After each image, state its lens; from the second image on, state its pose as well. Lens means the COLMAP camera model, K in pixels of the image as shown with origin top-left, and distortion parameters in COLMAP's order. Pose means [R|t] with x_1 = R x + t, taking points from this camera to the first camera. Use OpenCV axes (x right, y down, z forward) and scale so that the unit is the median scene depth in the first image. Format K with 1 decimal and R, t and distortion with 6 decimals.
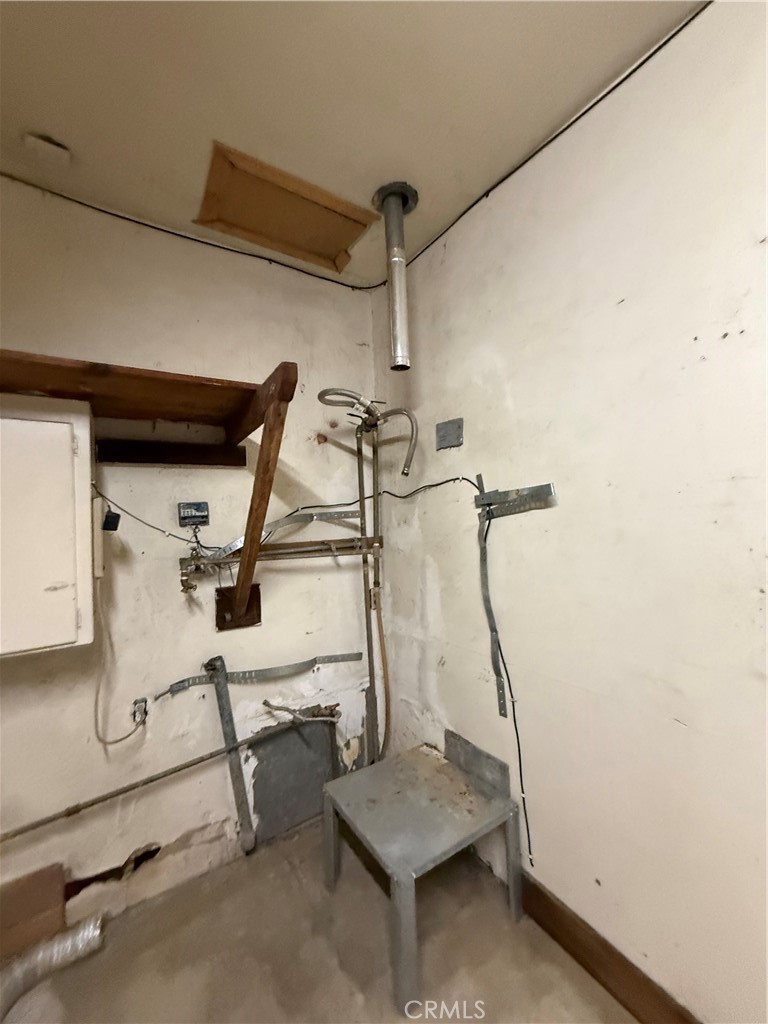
lens RADIAL K [[410.7, 0, 385.4], [0, 410.7, 512.1], [0, 0, 1]] dist [-0.000996, 0.000481]
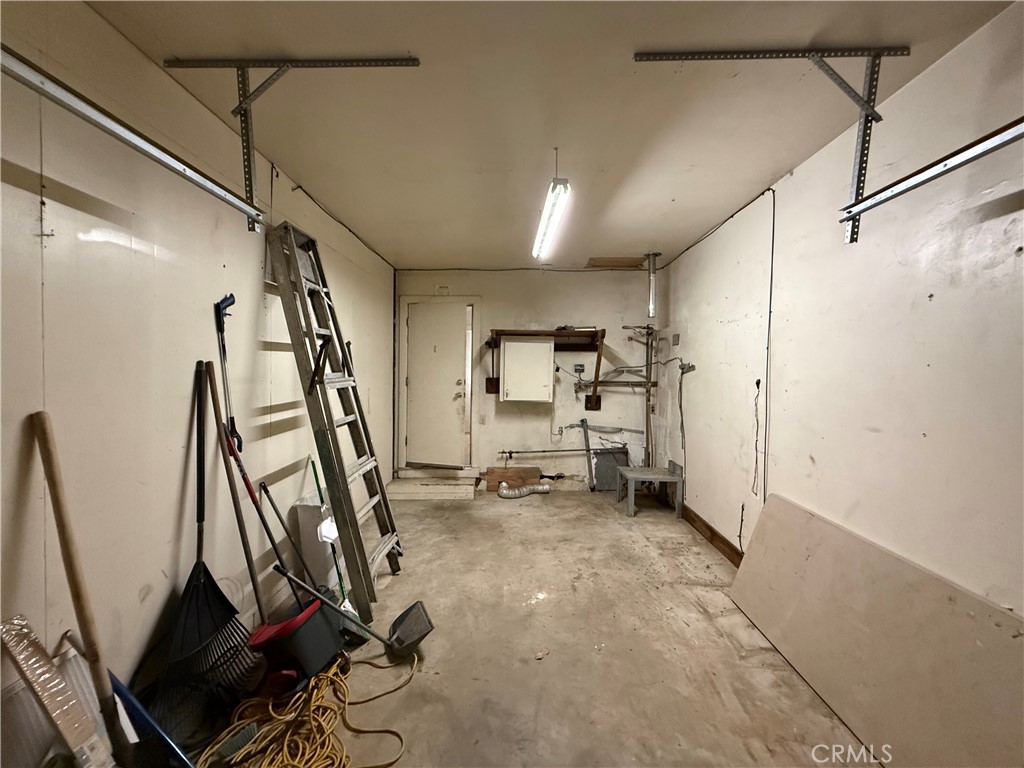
lens RADIAL K [[410.7, 0, 511.0], [0, 410.7, 382.4], [0, 0, 1]] dist [-0.000996, 0.000481]
pose [[0.818127, 0.055488, -0.572355, 0.778446], [-0.036996, 0.998351, 0.043903, -0.005078], [0.573847, -0.014743, 0.818830, -1.601711]]
